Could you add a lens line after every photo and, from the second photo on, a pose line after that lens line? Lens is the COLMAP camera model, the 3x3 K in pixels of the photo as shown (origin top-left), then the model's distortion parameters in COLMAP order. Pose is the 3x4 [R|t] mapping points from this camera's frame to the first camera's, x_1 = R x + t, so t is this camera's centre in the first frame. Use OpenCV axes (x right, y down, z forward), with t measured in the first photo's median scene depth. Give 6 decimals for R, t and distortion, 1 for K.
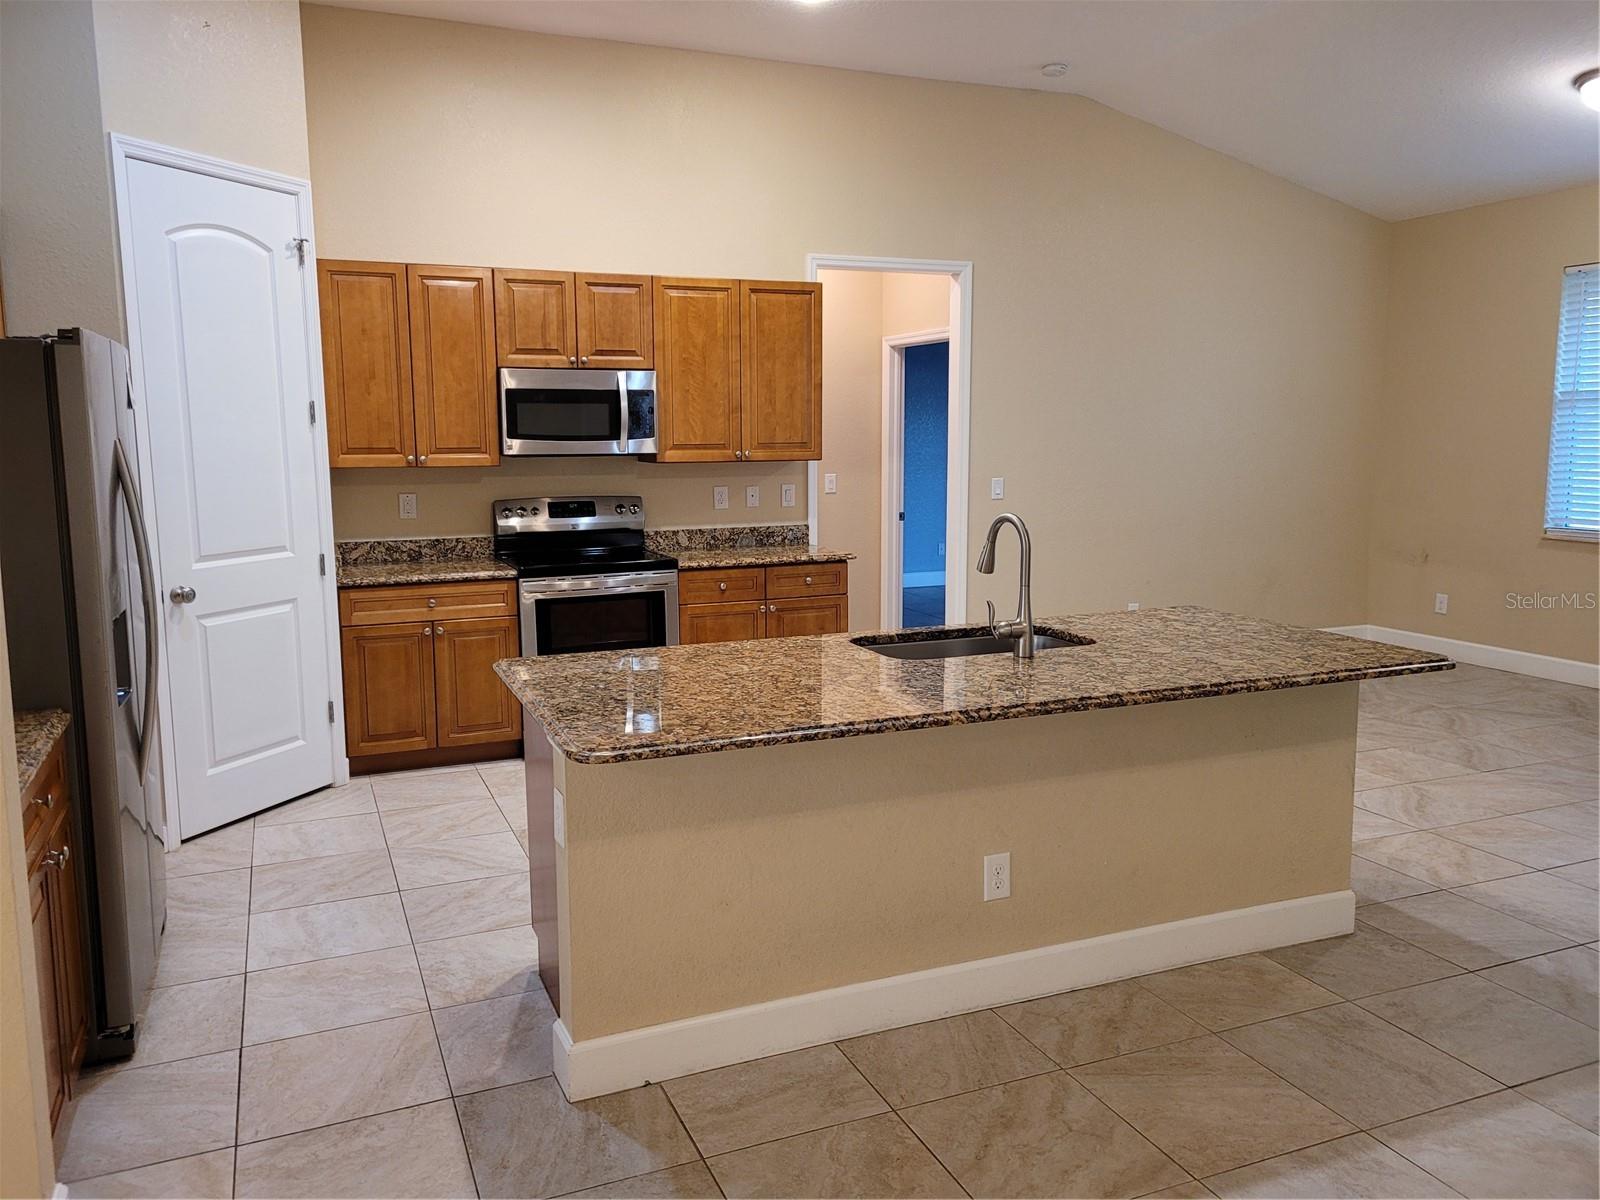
lens RADIAL K [[1205.7, 0, 771.0], [0, 1205.7, 587.3], [0, 0, 1]] dist [0.068050, -0.054680]
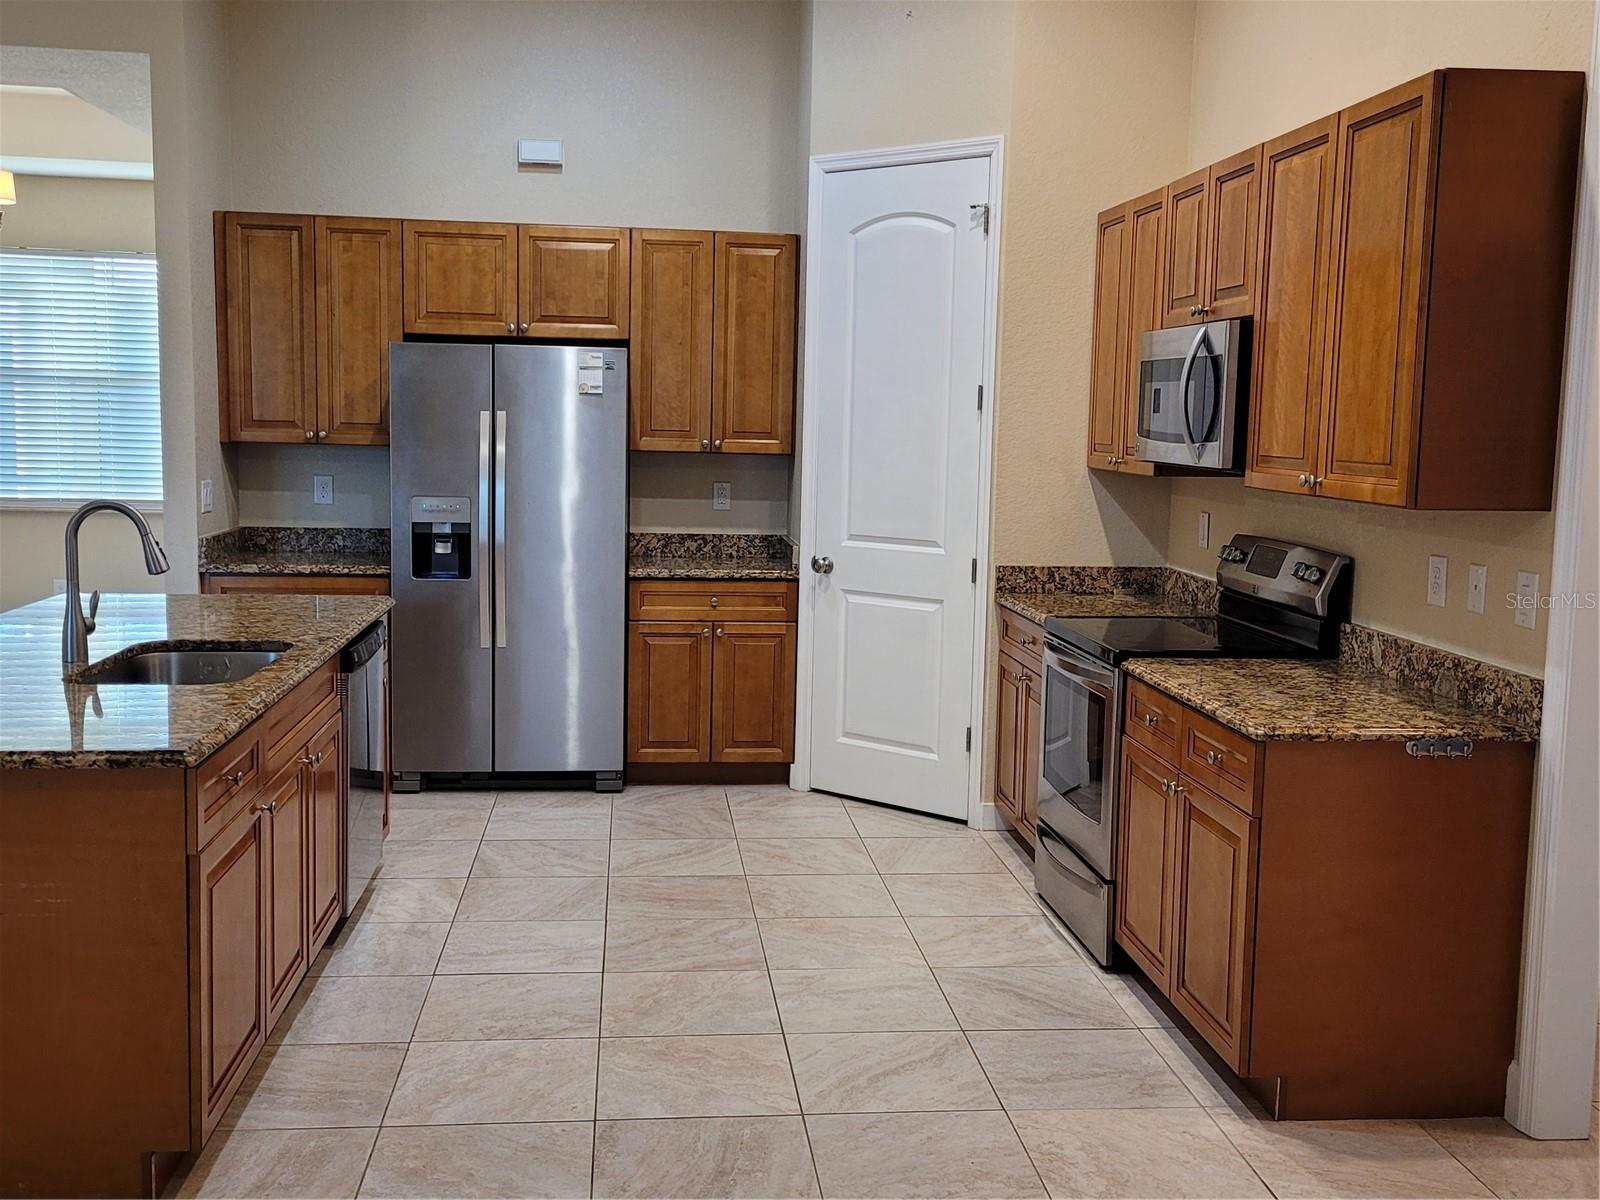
lens RADIAL K [[1598.3, 0, 797.1], [0, 1598.3, 602.9], [0, 0, 1]] dist [0.002958, 0.000000]
pose [[-0.288645, 0.117247, -0.950230, 0.630541], [-0.141906, 0.976273, 0.163567, -0.136678], [0.946862, 0.182056, -0.265158, 0.976103]]
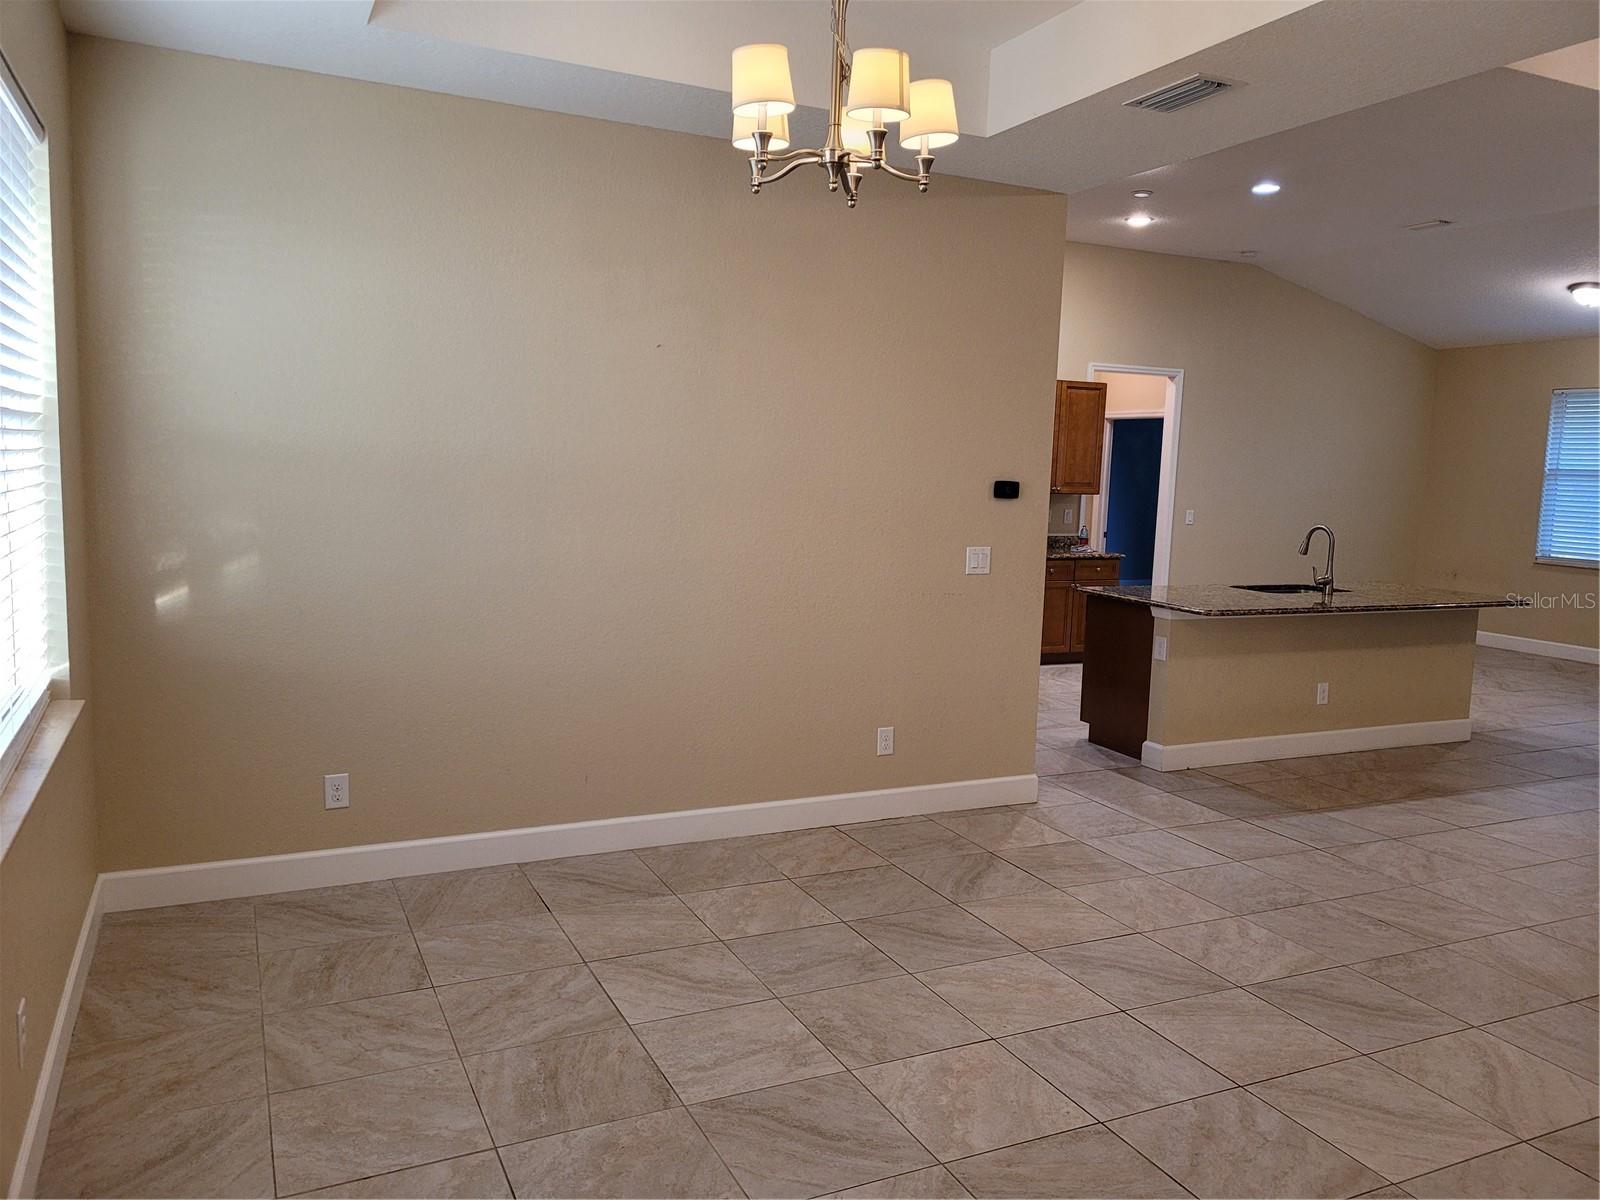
lens RADIAL K [[1205.7, 0, 802.3], [0, 1205.7, 598.2], [0, 0, 1]] dist [0.068050, -0.054680]
pose [[0.997531, 0.033728, 0.061591, -0.464835], [-0.032819, 0.999338, -0.015713, 0.071440], [-0.062081, 0.013653, 0.997978, -0.584289]]
